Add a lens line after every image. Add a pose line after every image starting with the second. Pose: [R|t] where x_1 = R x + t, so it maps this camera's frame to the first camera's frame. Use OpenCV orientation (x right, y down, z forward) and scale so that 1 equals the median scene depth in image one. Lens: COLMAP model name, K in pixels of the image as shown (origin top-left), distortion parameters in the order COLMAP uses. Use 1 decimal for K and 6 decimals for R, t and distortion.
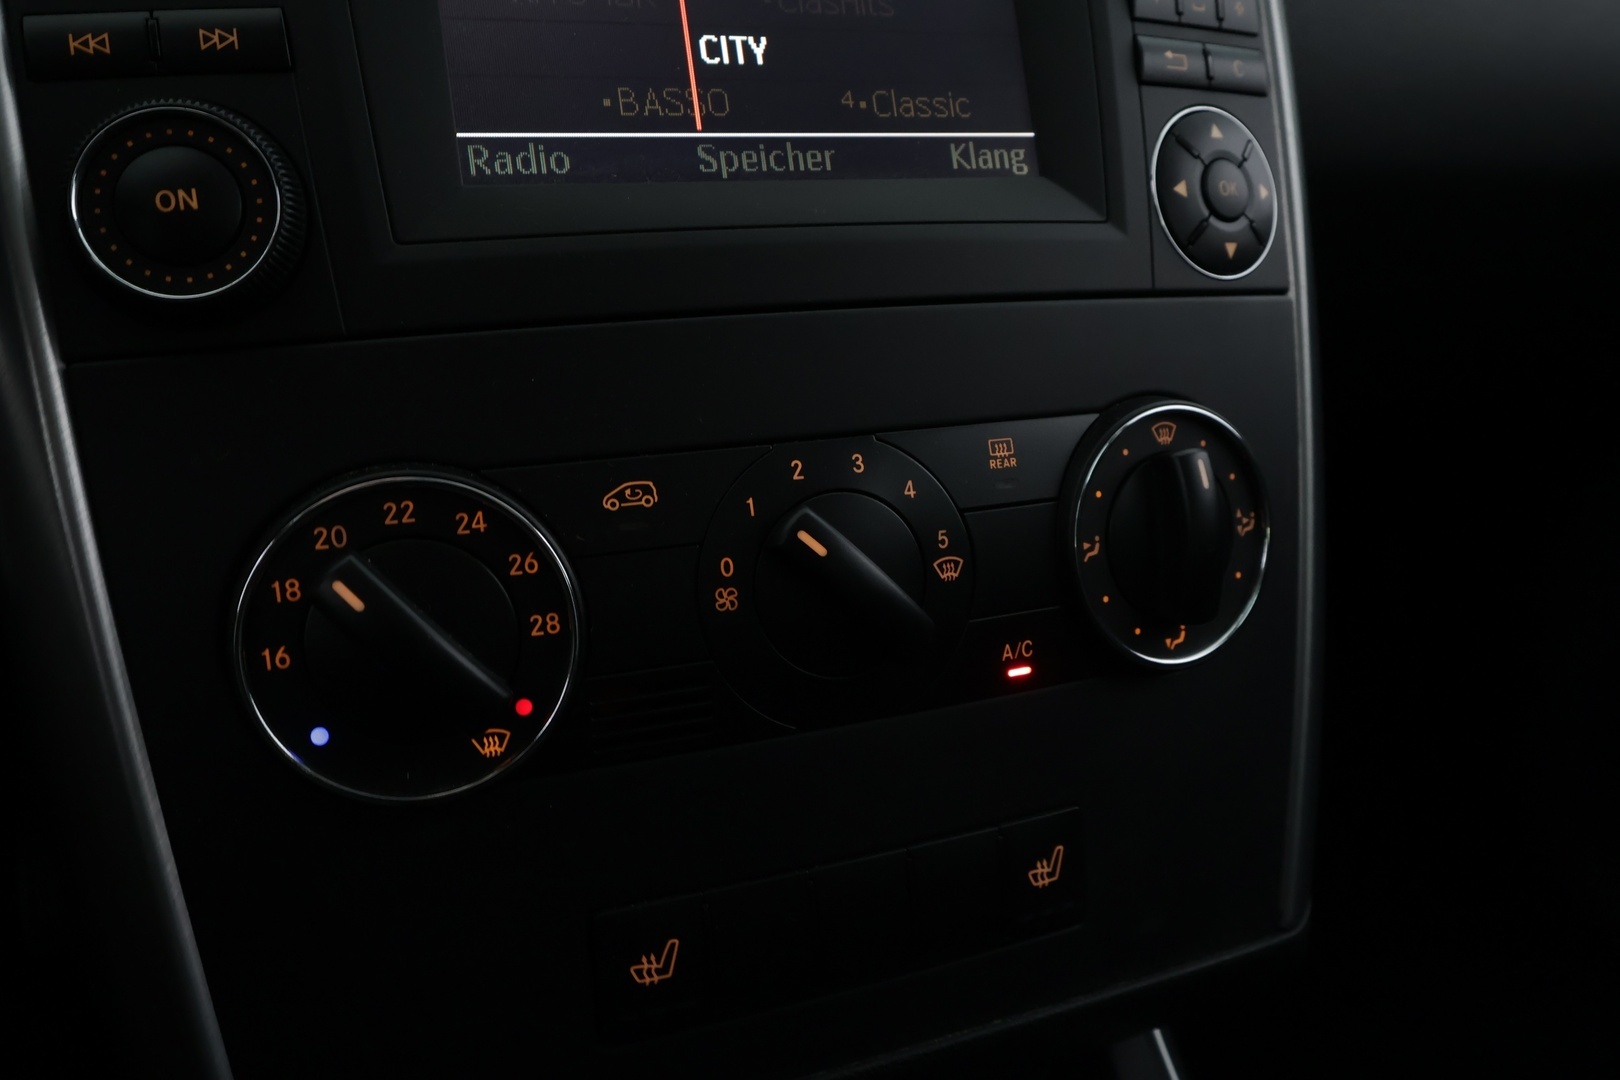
lens RADIAL K [[1279.1, 0, 810.0], [0, 1279.1, 540.0], [0, 0, 1]] dist [0.004140, 0.004528]
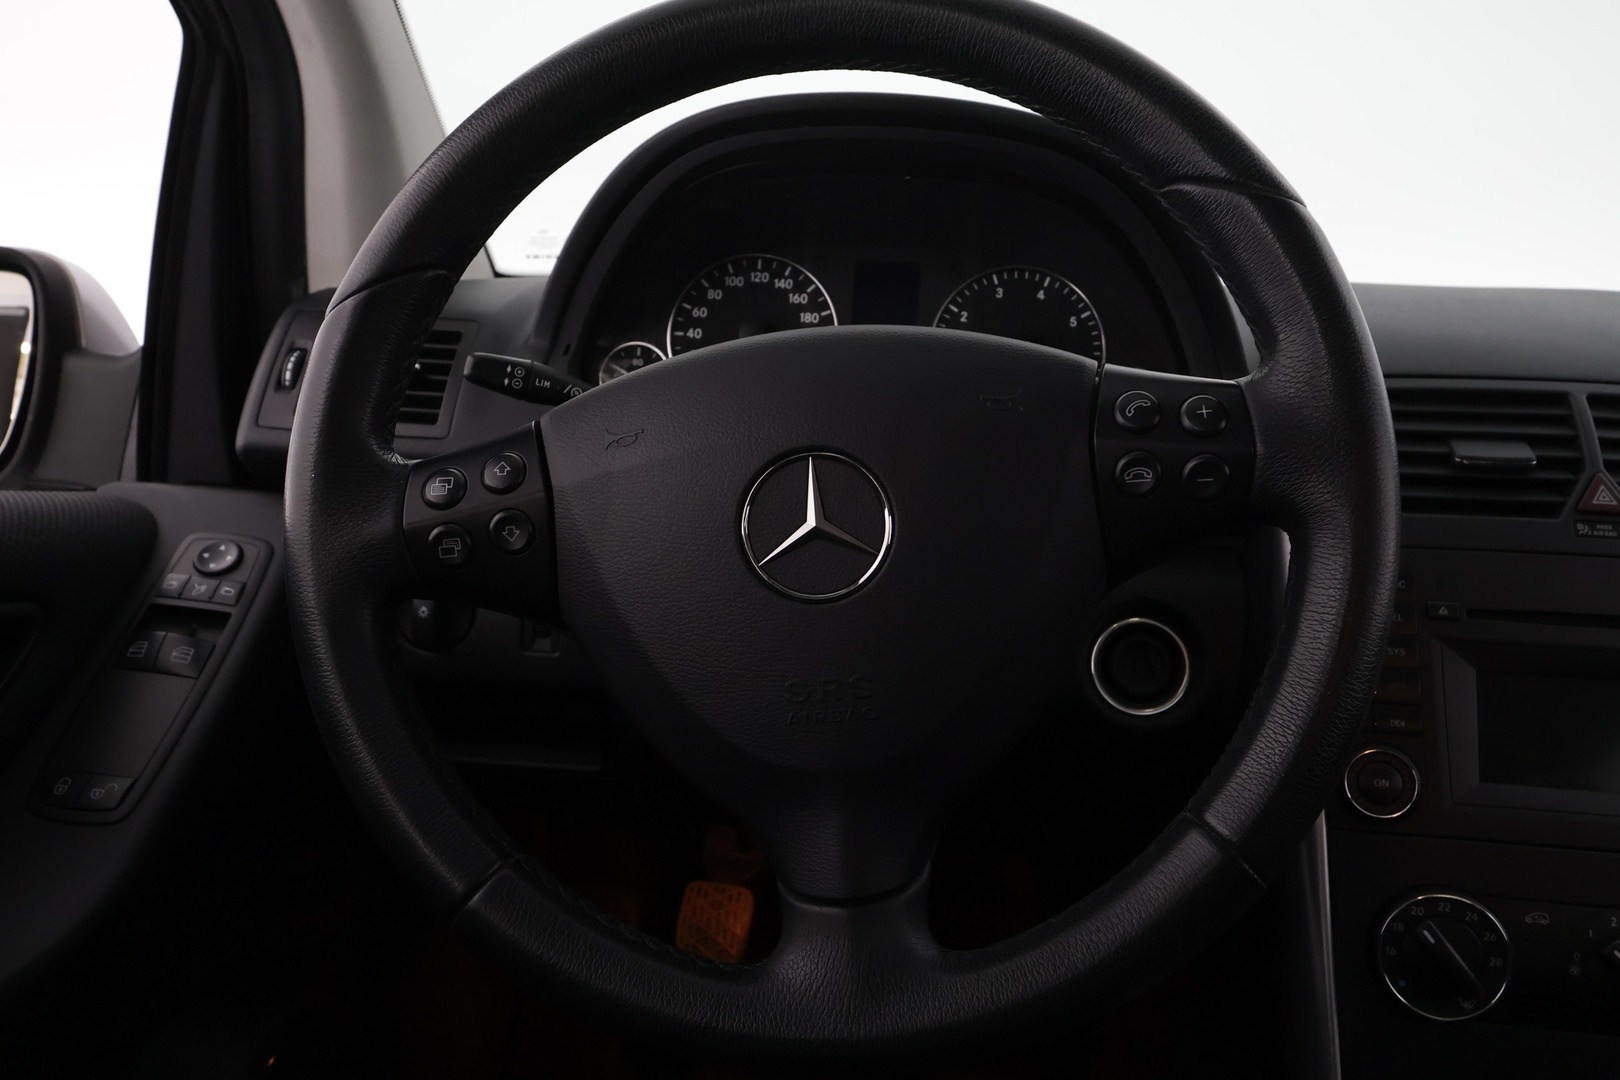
lens RADIAL K [[1279.1, 0, 810.0], [0, 1279.1, 540.0], [0, 0, 1]] dist [0.004140, 0.004528]
pose [[0.876206, 0.113071, -0.468484, -0.273037], [-0.188388, 0.975101, -0.116997, -0.179855], [0.443590, 0.190770, 0.875691, -1.823692]]
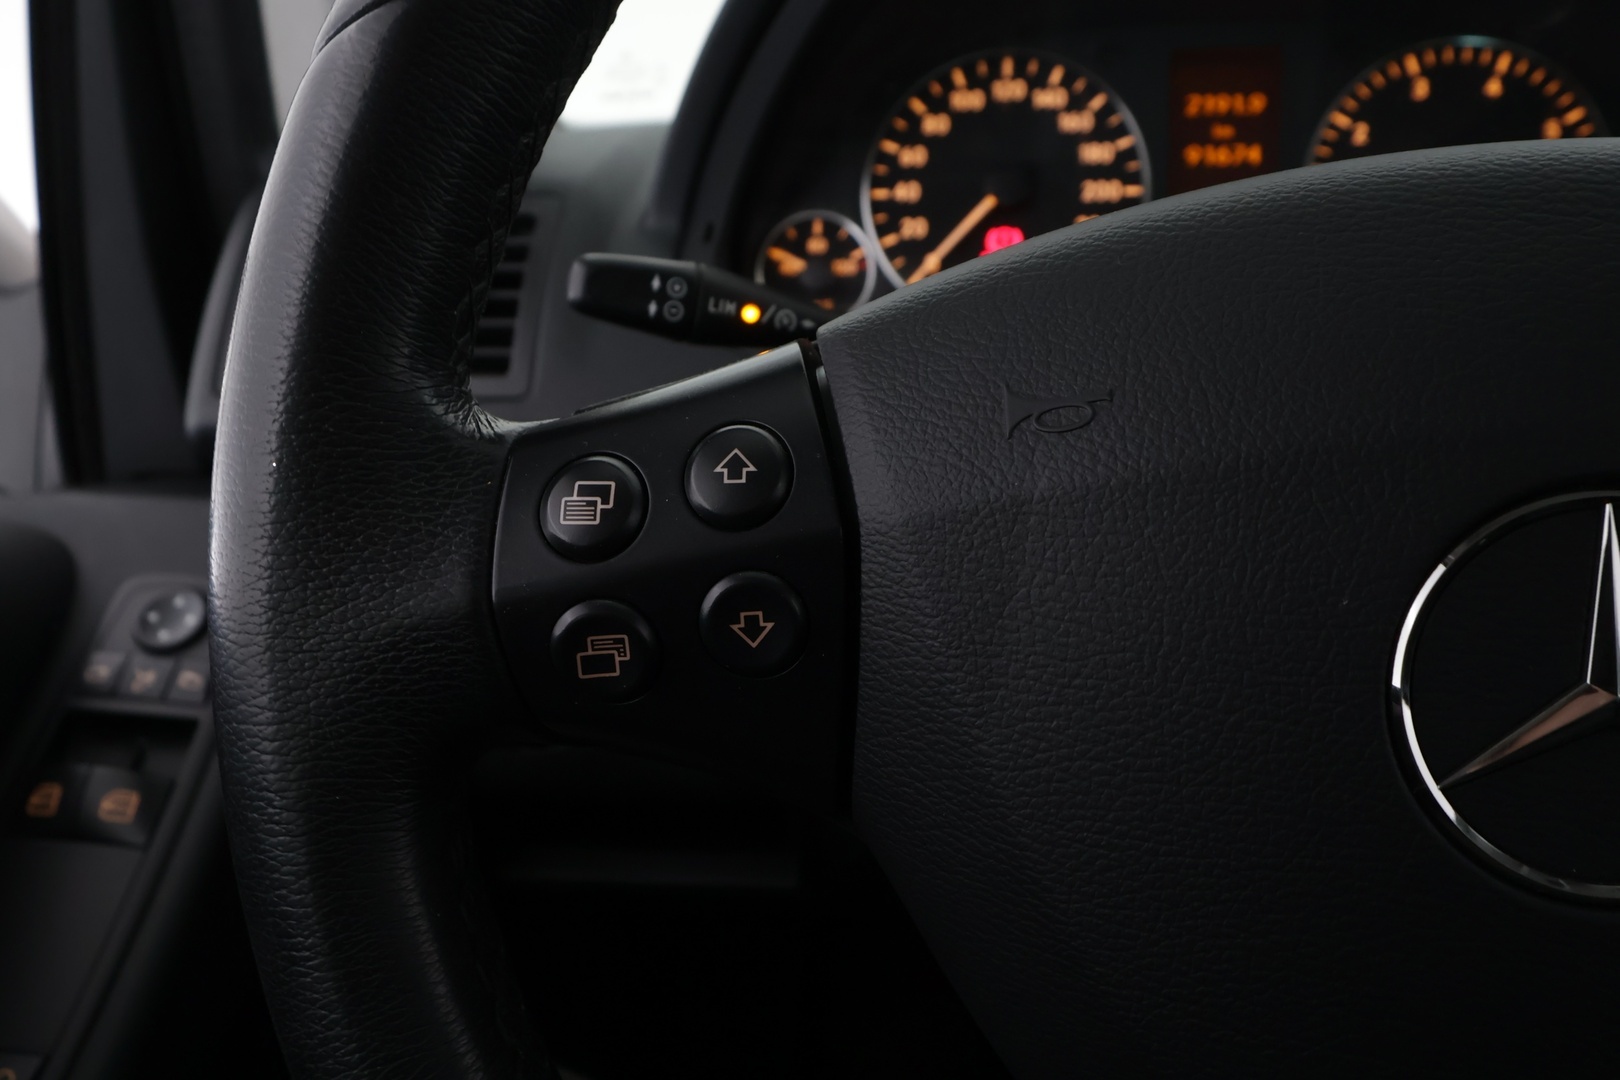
lens RADIAL K [[1279.1, 0, 810.0], [0, 1279.1, 540.0], [0, 0, 1]] dist [0.004140, 0.004528]
pose [[0.864749, 0.113751, -0.489152, -1.151027], [-0.134483, 0.990889, -0.007316, -0.428150], [0.483863, 0.072109, 0.872168, -1.030643]]
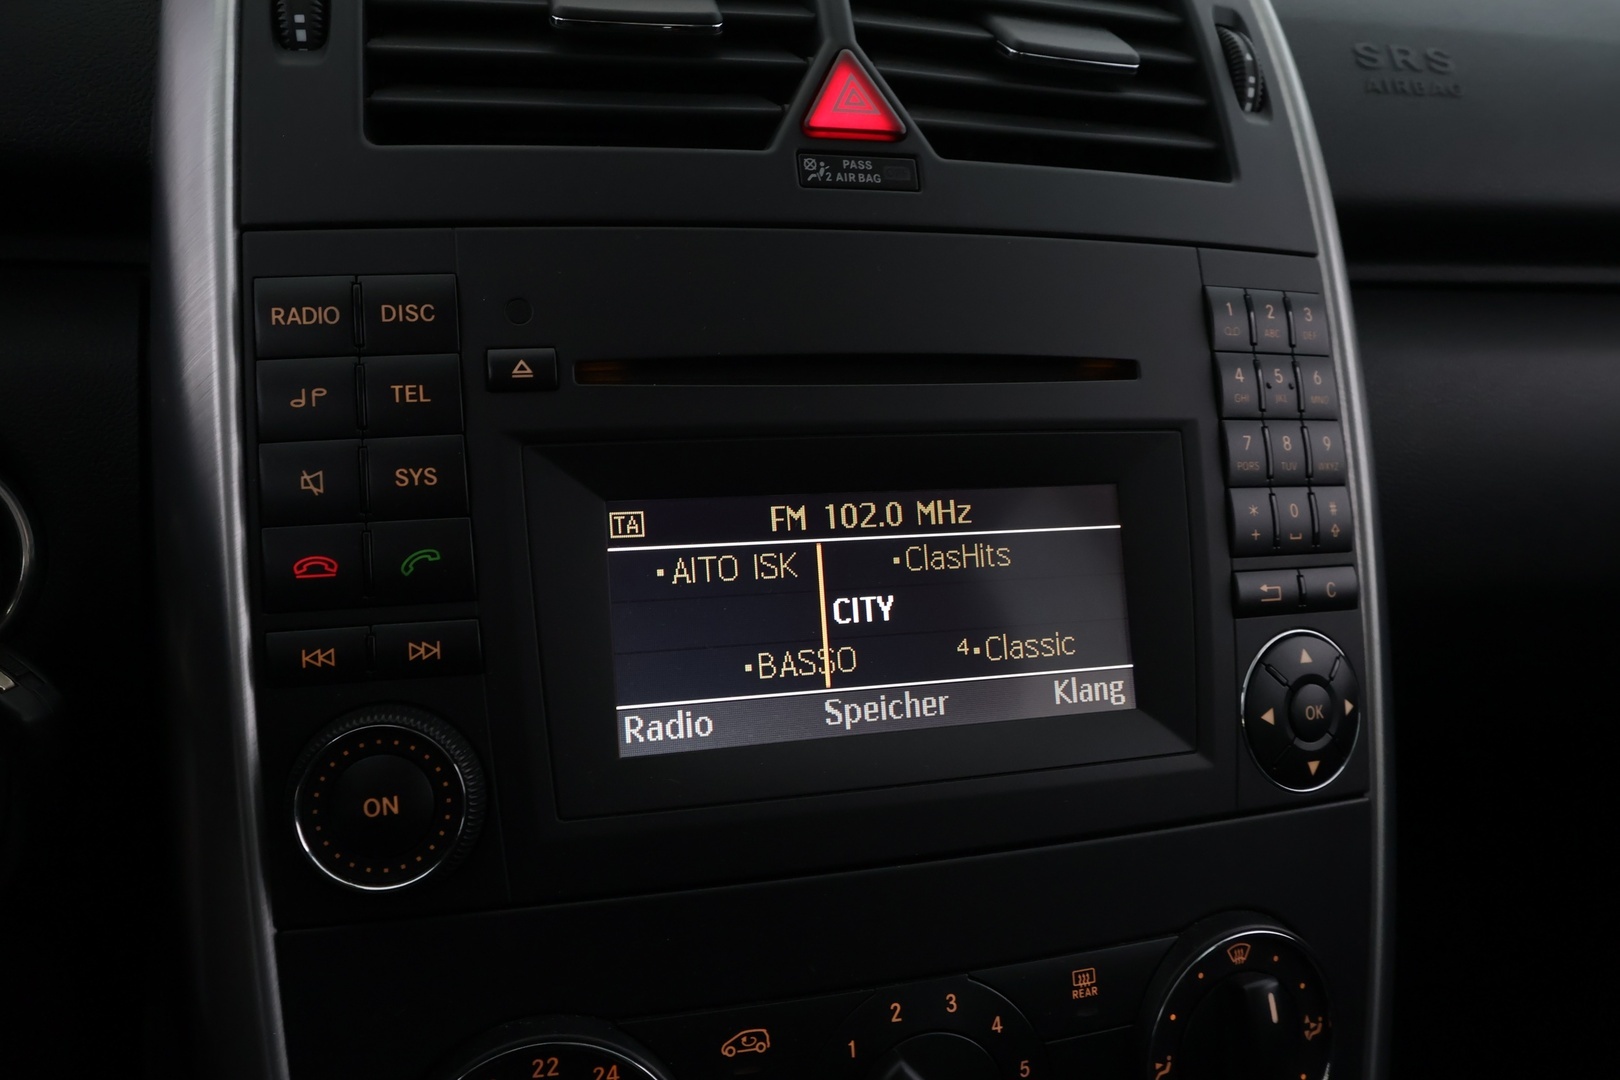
lens RADIAL K [[1279.1, 0, 810.0], [0, 1279.1, 540.0], [0, 0, 1]] dist [0.004140, 0.004528]
pose [[0.995313, 0.065403, -0.071237, -0.030795], [-0.067342, 0.997413, -0.025156, -0.415522], [0.069408, 0.029836, 0.997142, -0.119255]]
